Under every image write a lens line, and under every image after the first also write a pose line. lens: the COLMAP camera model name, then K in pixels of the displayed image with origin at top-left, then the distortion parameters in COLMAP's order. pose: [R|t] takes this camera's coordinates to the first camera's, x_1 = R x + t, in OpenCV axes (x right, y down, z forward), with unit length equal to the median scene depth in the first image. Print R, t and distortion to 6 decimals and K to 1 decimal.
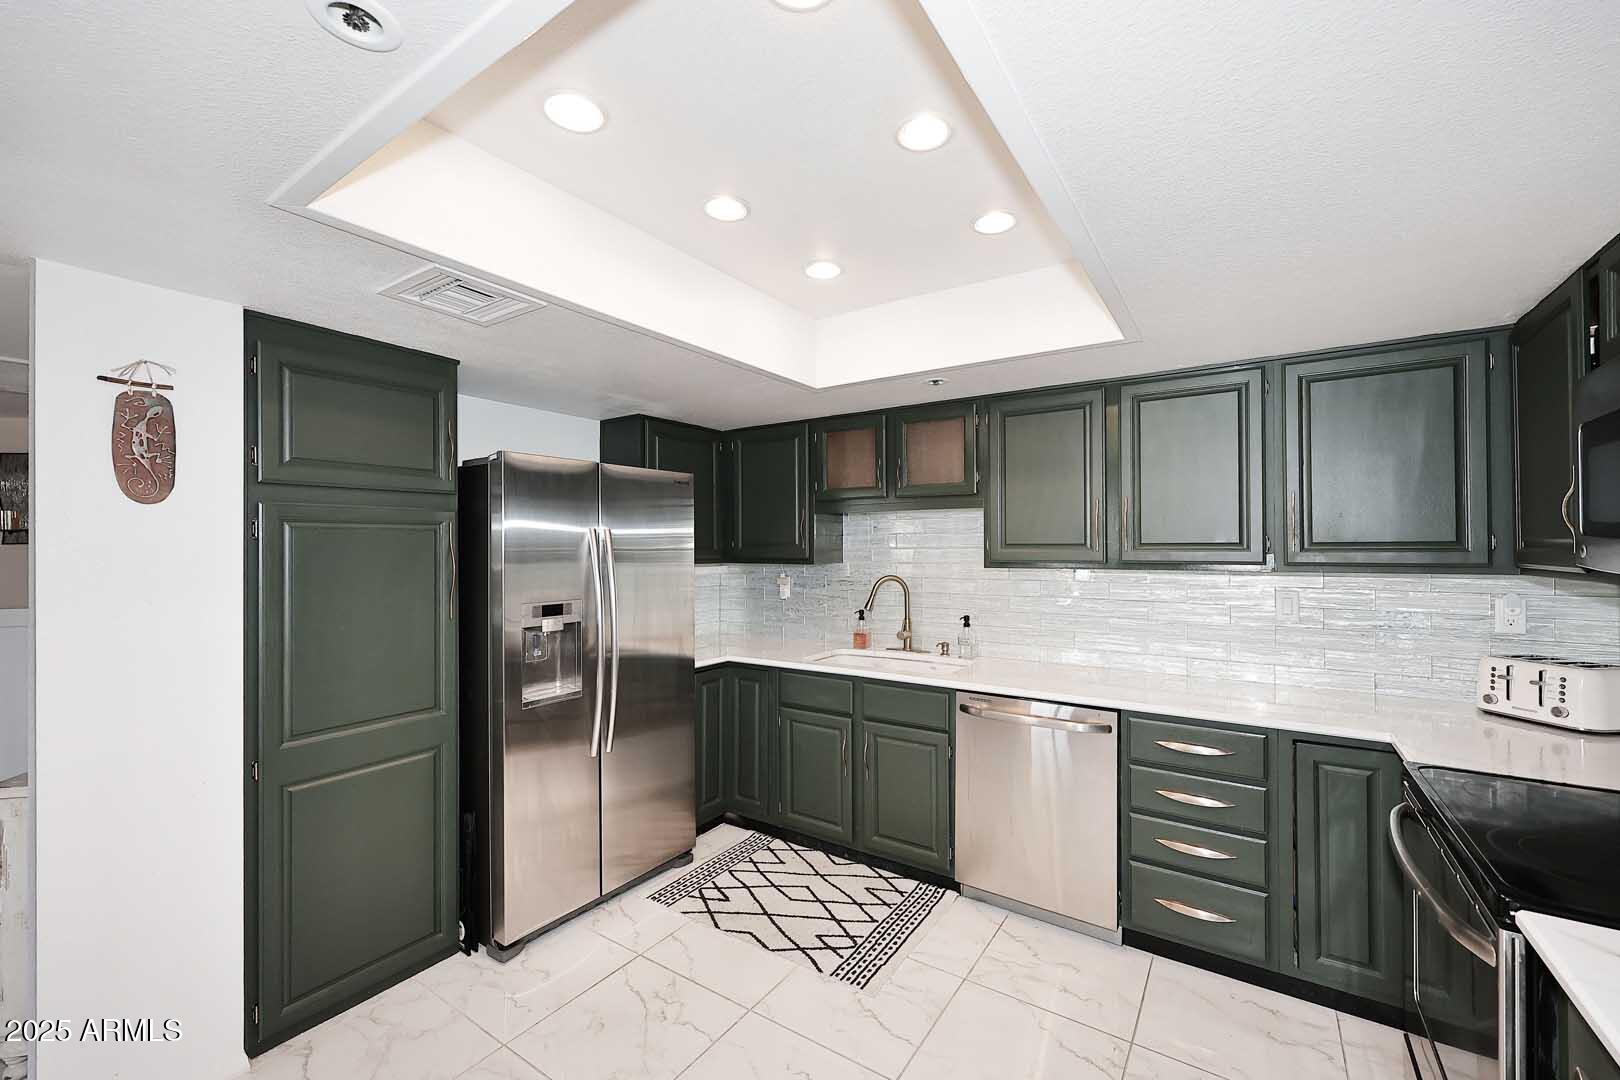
lens RADIAL K [[653.4, 0, 814.9], [0, 653.4, 544.2], [0, 0, 1]] dist [0.002836, 0.000504]
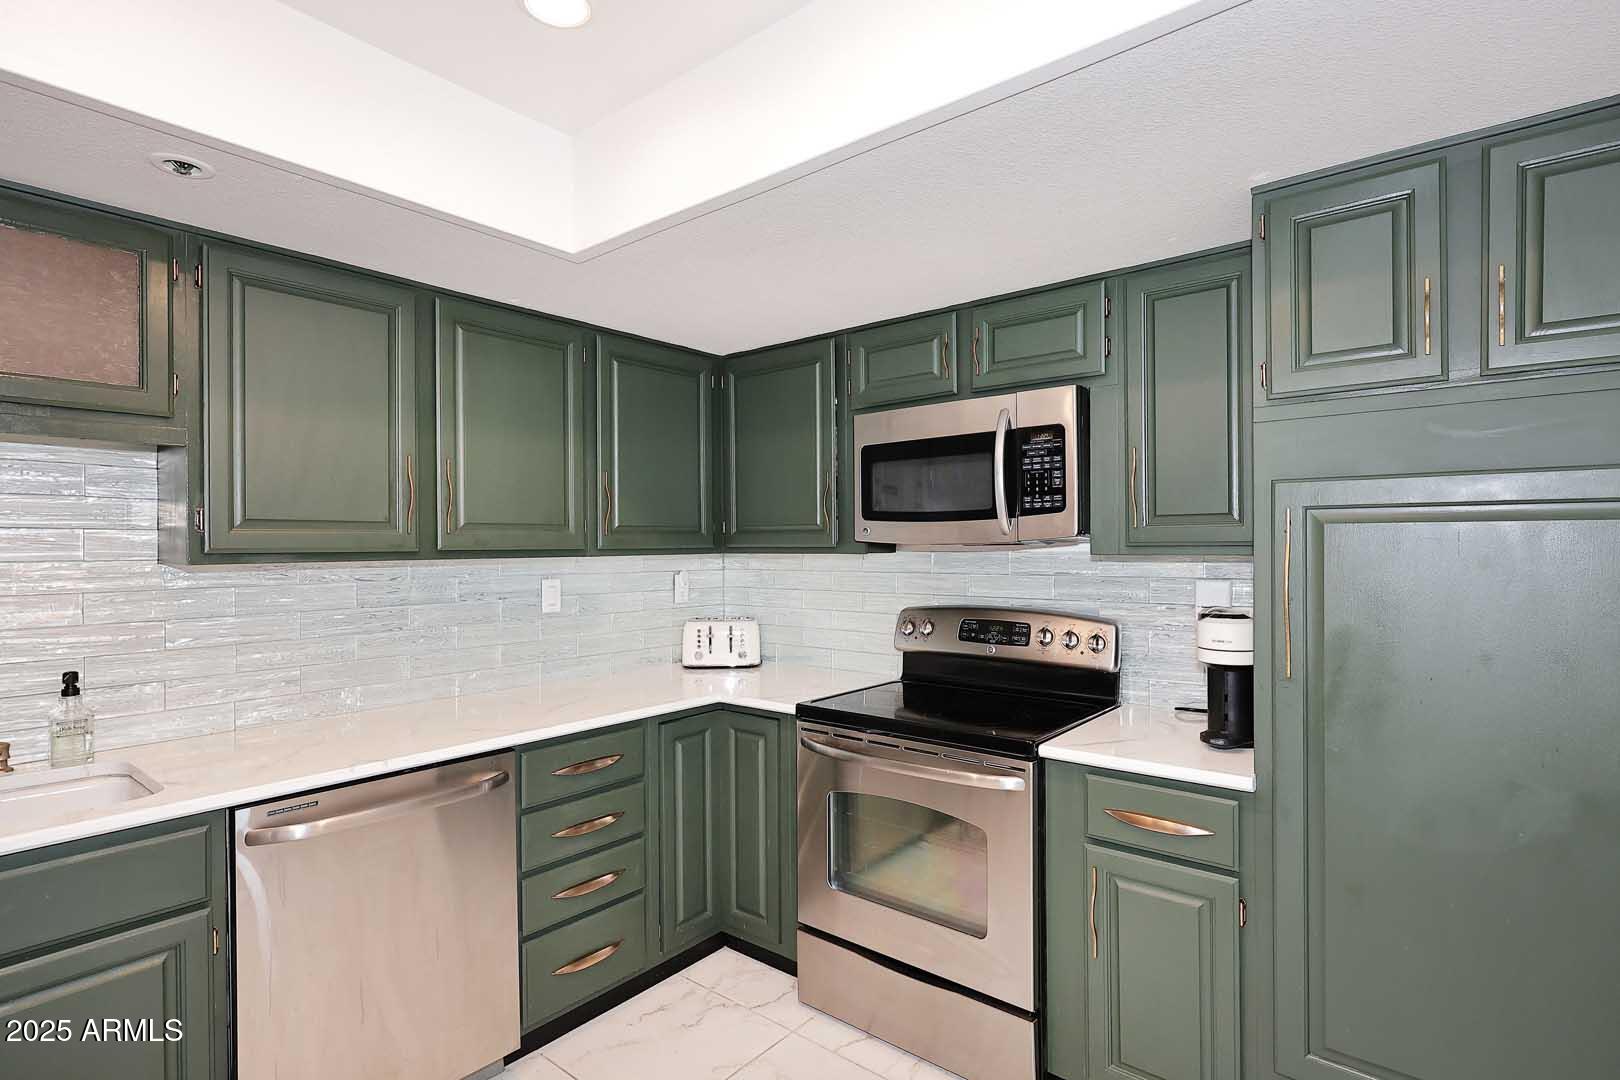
lens RADIAL K [[805.4, 0, 815.6], [0, 805.4, 544.0], [0, 0, 1]] dist [0.002129, 0.001168]
pose [[0.098785, 0.003221, 0.995104, -0.334280], [0.003528, 0.999987, -0.003587, 0.024776], [-0.995103, 0.003865, 0.098772, 0.474871]]
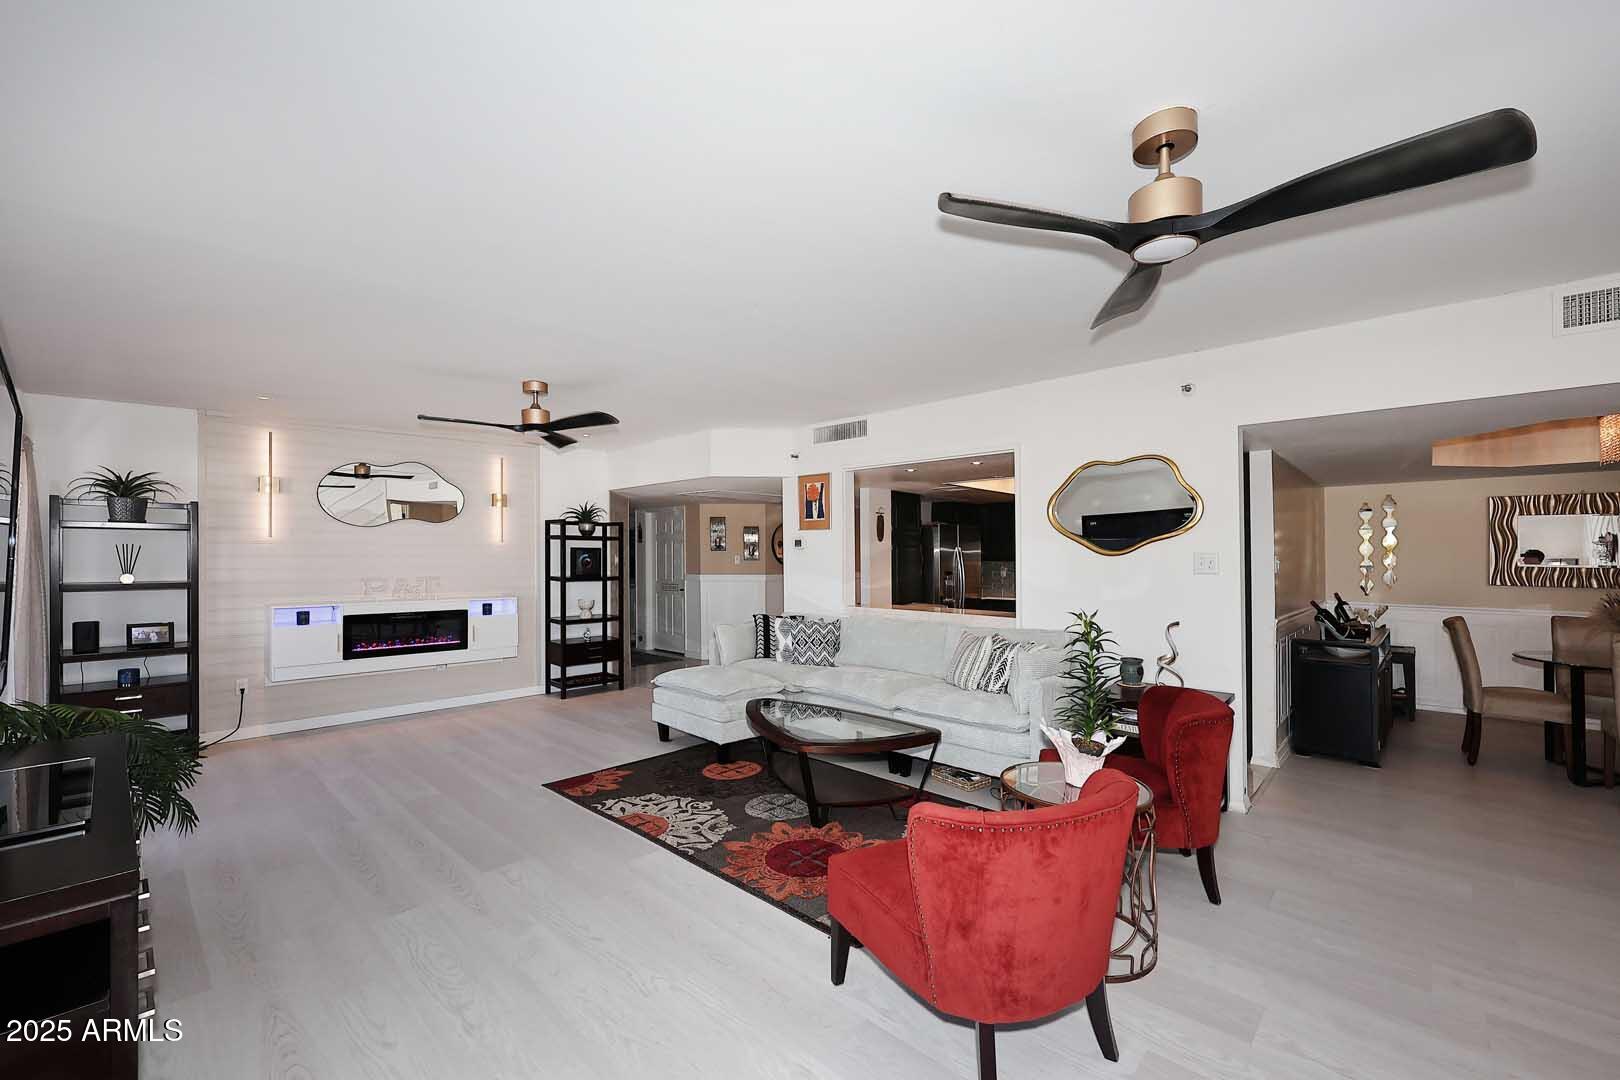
lens RADIAL K [[653.4, 0, 814.9], [0, 653.4, 544.2], [0, 0, 1]] dist [0.002836, 0.000504]
pose [[0.986640, 0.005061, -0.162836, -0.442015], [-0.008012, 0.999815, -0.017470, 0.022160], [0.162717, 0.018541, 0.986499, -1.857634]]
